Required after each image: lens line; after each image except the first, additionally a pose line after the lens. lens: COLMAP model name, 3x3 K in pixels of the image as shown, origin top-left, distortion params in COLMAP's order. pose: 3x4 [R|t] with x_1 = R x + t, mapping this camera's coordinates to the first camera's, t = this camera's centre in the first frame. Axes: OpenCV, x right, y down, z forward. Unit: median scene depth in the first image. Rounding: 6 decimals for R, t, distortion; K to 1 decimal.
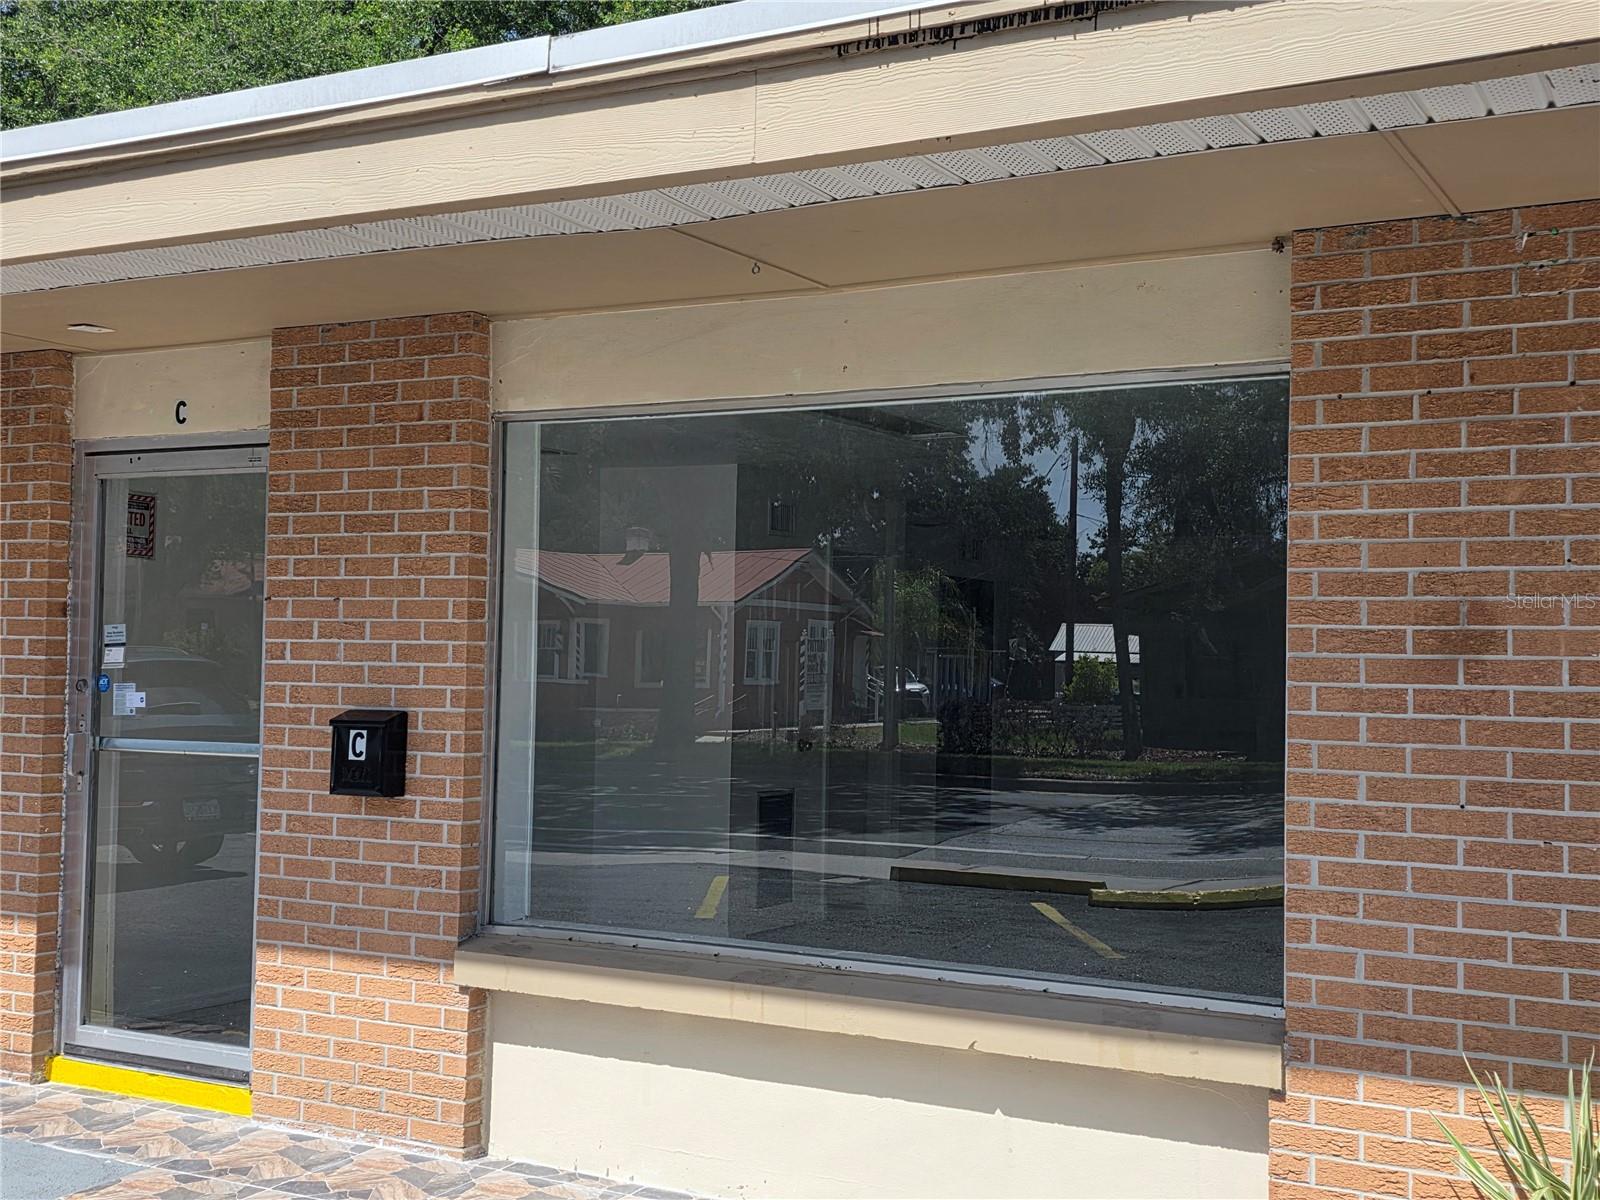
lens RADIAL K [[1879.3, 0, 775.8], [0, 1879.3, 606.8], [0, 0, 1]] dist [0.035141, 0.036834]
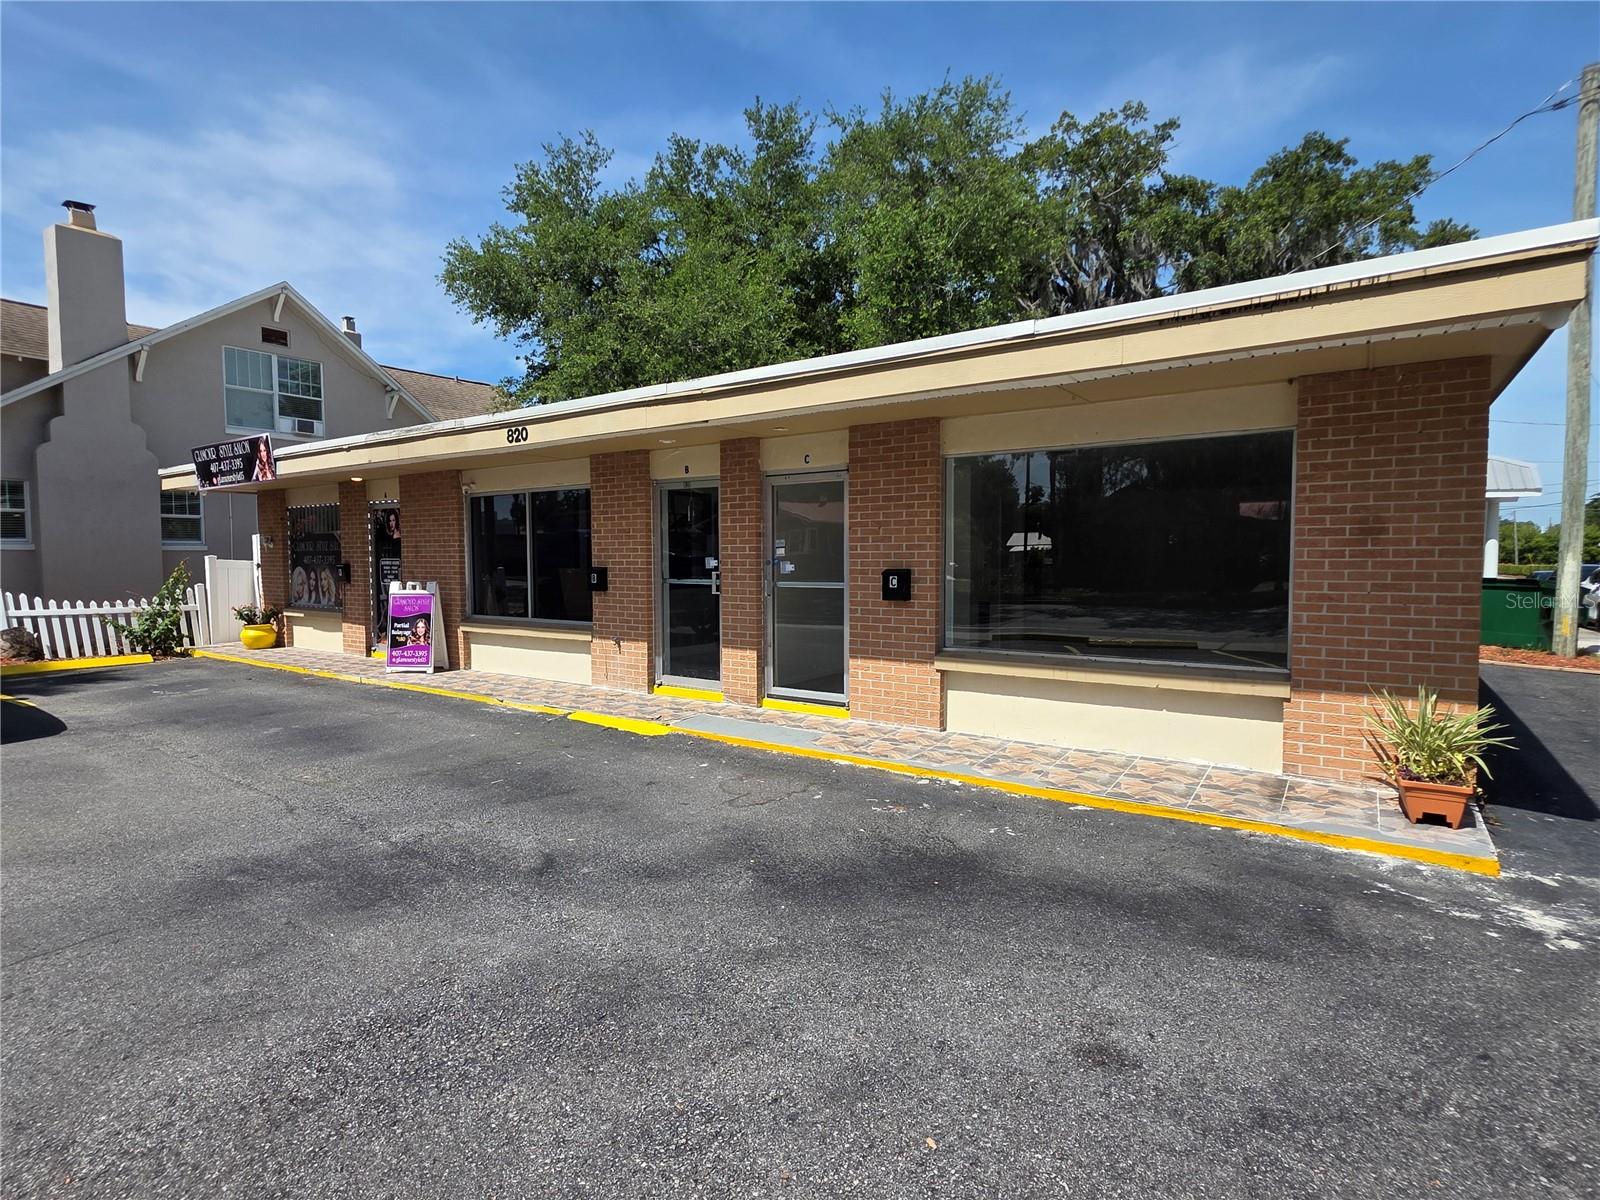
lens RADIAL K [[816.3, 0, 791.7], [0, 816.3, 596.2], [0, 0, 1]] dist [0.003425, -0.000238]
pose [[0.994518, -0.019462, -0.102734, -0.244821], [0.027814, 0.996366, 0.080504, -0.004134], [0.100794, -0.082921, 0.991446, -0.173184]]
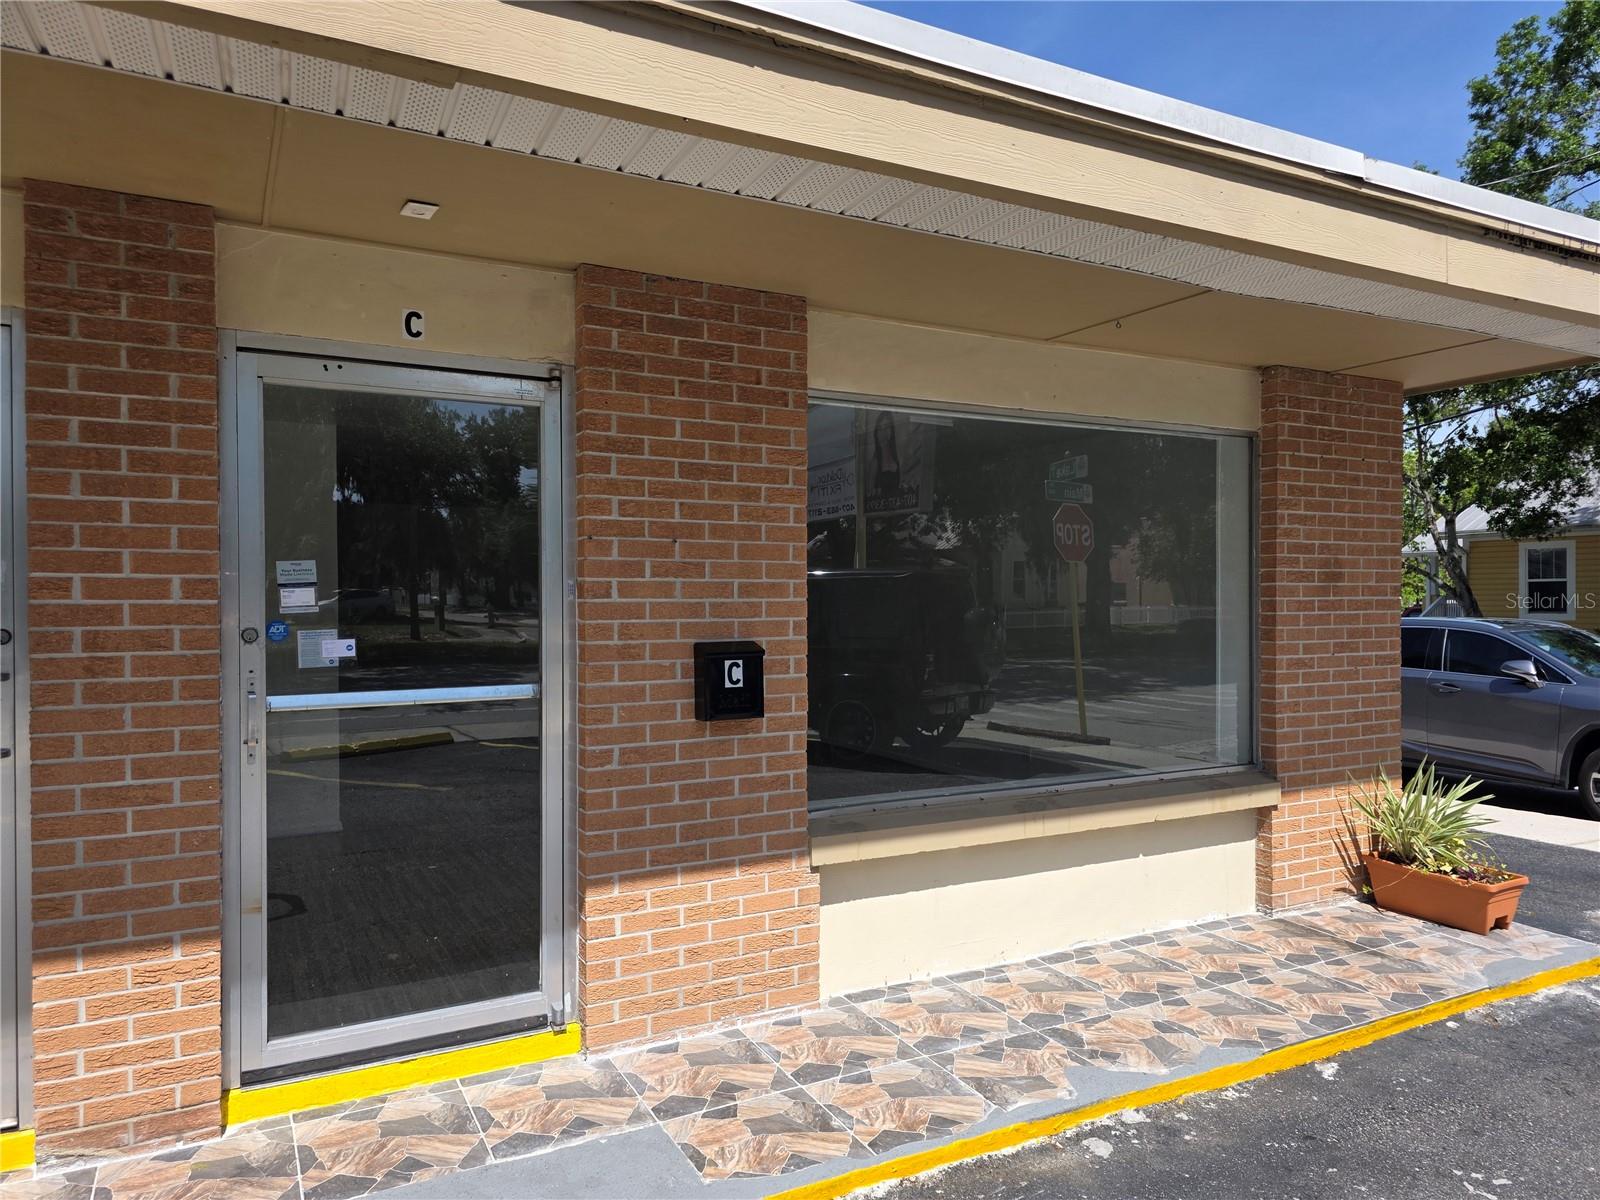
lens RADIAL K [[1074.1, 0, 806.6], [0, 1074.1, 604.7], [0, 0, 1]] dist [0.063260, -0.061363]
pose [[0.534919, -0.026412, 0.844491, -0.722424], [-0.014935, 0.999060, 0.040706, 0.006559], [-0.844771, -0.034387, 0.534021, 0.623435]]
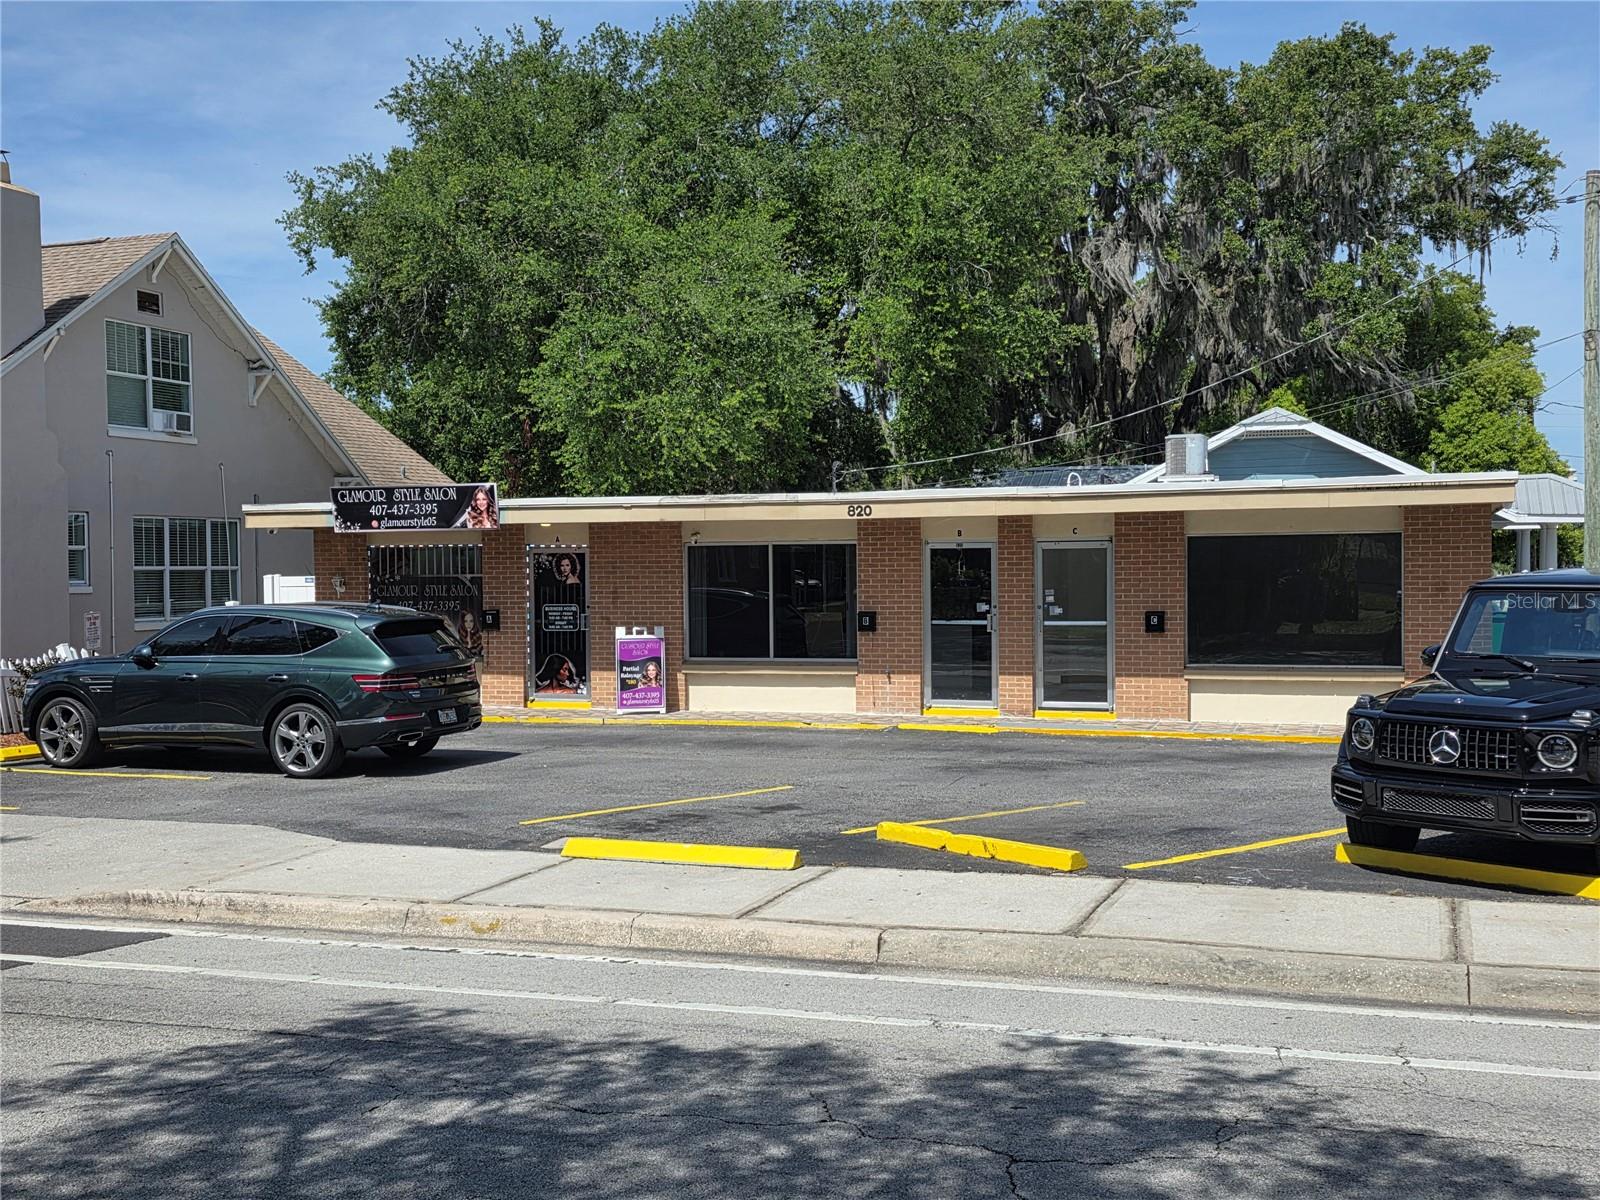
lens RADIAL K [[1724.6, 0, 815.4], [0, 1724.6, 611.6], [0, 0, 1]] dist [0.142848, -0.296559]
pose [[0.984021, -0.033328, 0.174907, -1.538226], [0.022996, 0.997887, 0.060772, -0.179055], [-0.176563, -0.055779, 0.982708, -2.414396]]
